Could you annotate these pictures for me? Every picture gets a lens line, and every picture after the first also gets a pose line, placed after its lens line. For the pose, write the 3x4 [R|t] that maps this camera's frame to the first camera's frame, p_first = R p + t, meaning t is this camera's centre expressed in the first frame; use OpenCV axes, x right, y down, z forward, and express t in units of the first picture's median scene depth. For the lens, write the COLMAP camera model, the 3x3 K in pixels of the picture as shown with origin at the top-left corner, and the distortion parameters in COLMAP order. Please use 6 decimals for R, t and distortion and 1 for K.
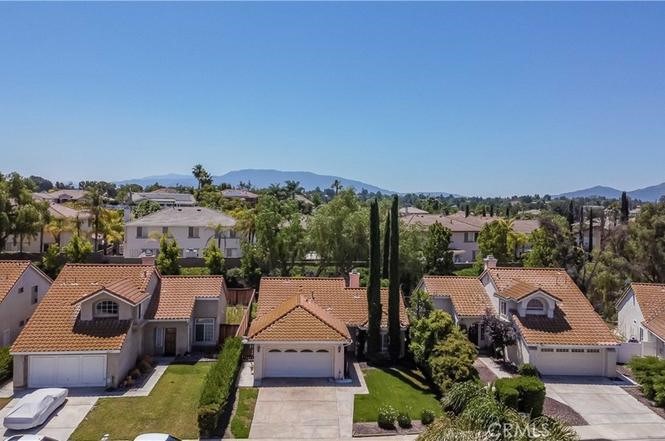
lens RADIAL K [[582.5, 0, 332.6], [0, 582.5, 196.8], [0, 0, 1]] dist [0.175726, -0.187475]
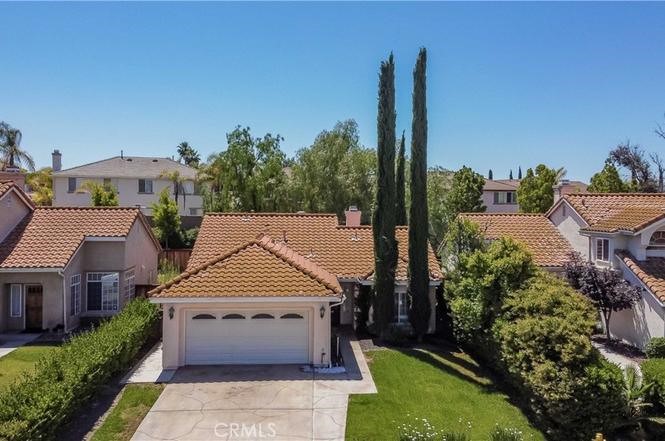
lens RADIAL K [[582.5, 0, 332.6], [0, 582.5, 196.8], [0, 0, 1]] dist [0.175726, -0.187475]
pose [[0.999916, -0.009973, -0.008238, 0.026767], [0.009965, 0.999950, -0.001035, 0.152548], [0.008248, 0.000953, 0.999966, 0.456806]]
